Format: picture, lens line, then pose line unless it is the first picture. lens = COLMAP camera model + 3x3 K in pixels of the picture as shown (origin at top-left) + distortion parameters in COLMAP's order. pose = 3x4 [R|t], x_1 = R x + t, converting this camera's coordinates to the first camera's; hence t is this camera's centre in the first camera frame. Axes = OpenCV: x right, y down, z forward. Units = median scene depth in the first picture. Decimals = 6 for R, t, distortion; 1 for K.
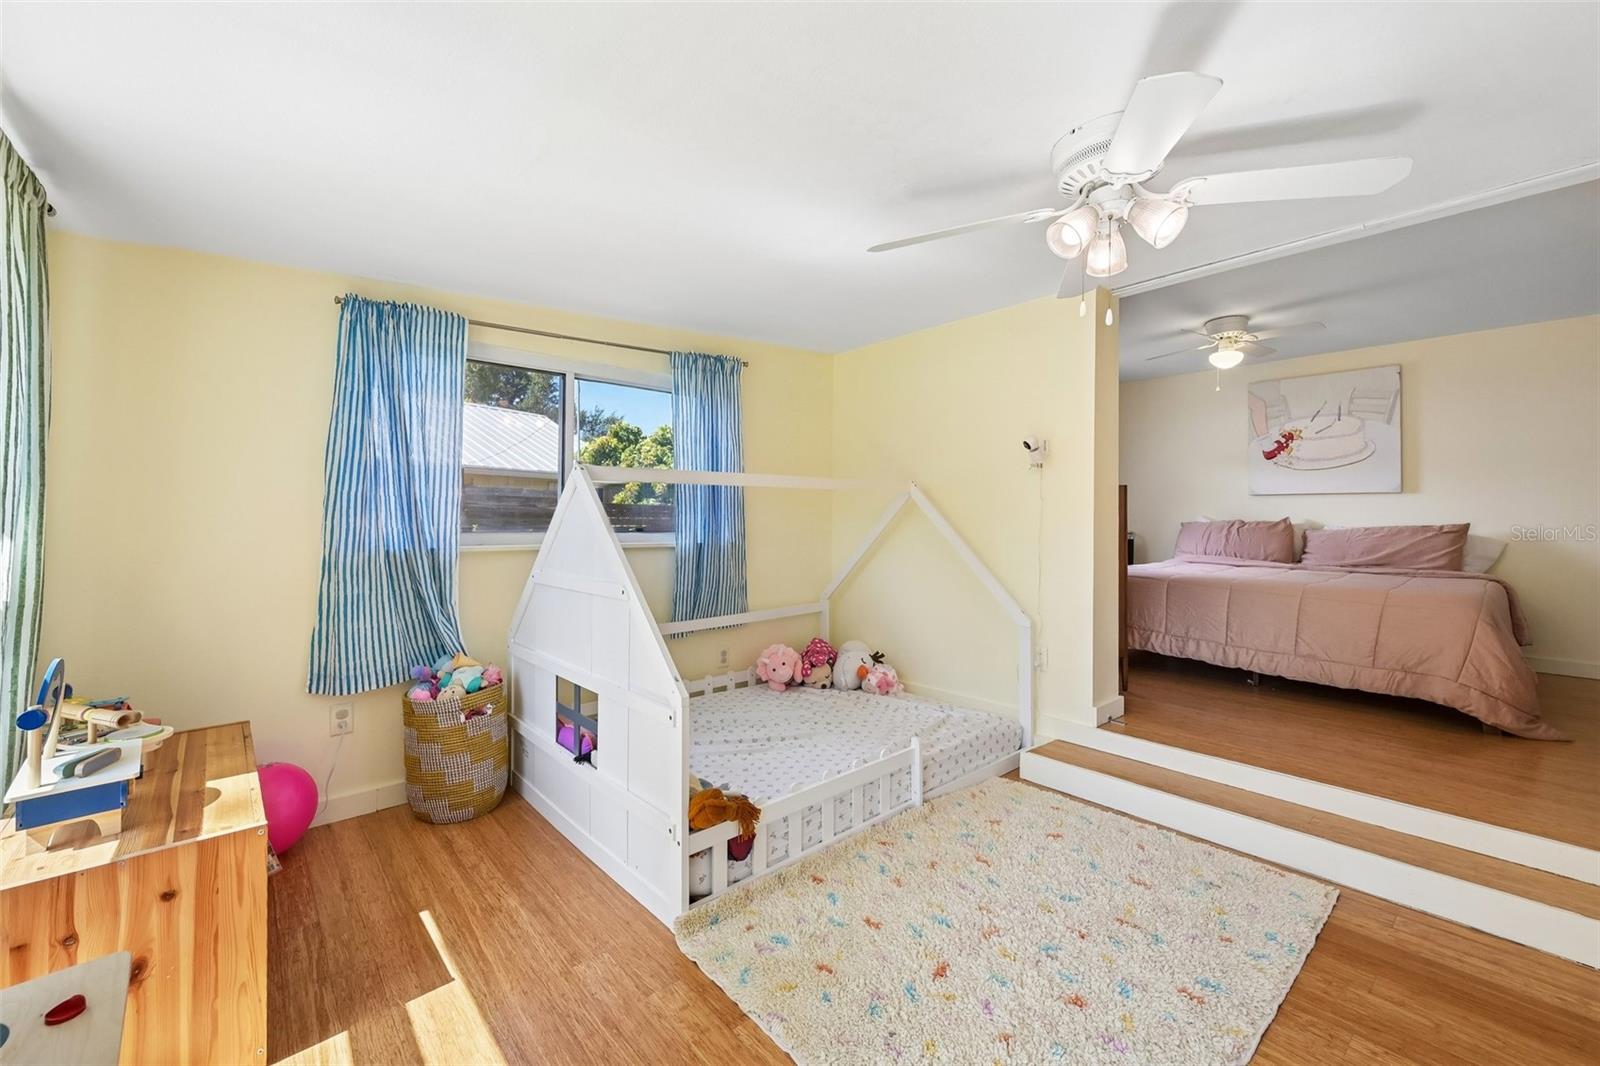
lens RADIAL K [[636.1, 0, 803.1], [0, 636.1, 522.5], [0, 0, 1]] dist [0.001634, 0.000096]
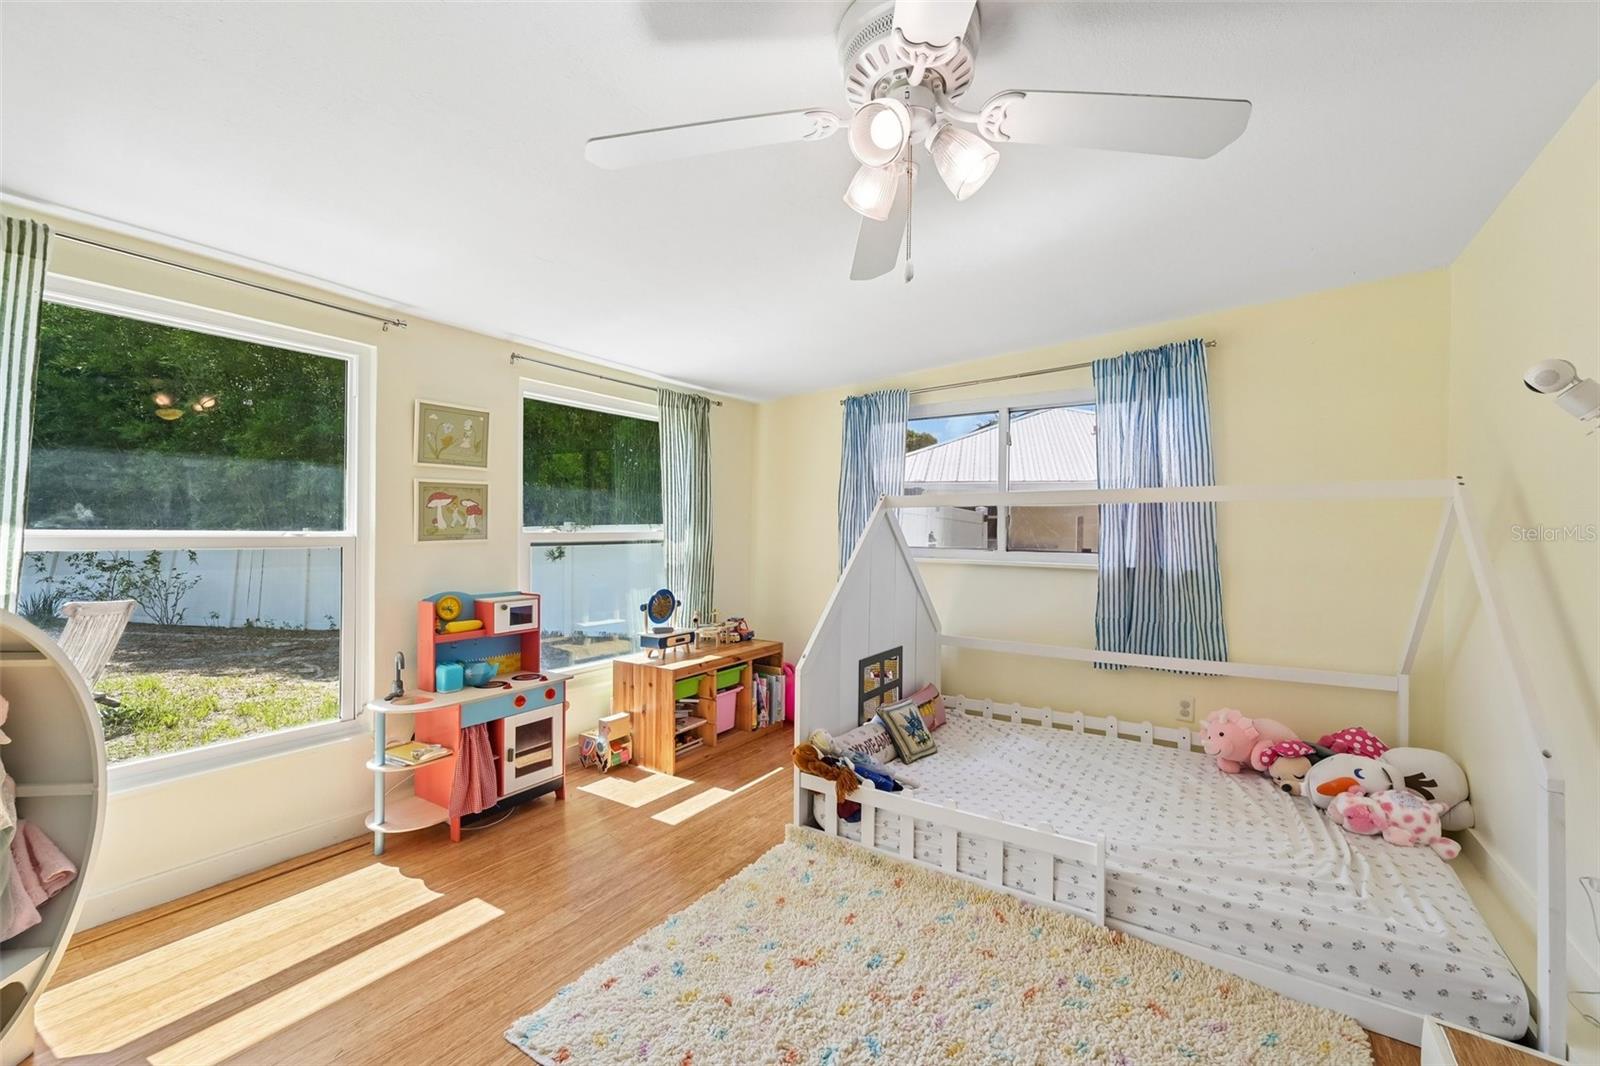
lens RADIAL K [[633.1, 0, 798.3], [0, 633.1, 530.7], [0, 0, 1]] dist [0.000825, -0.000036]
pose [[0.276012, 0.009459, -0.961108, 0.711971], [-0.015854, 0.999860, 0.005288, -0.021587], [0.961023, 0.013778, 0.276123, 0.388768]]
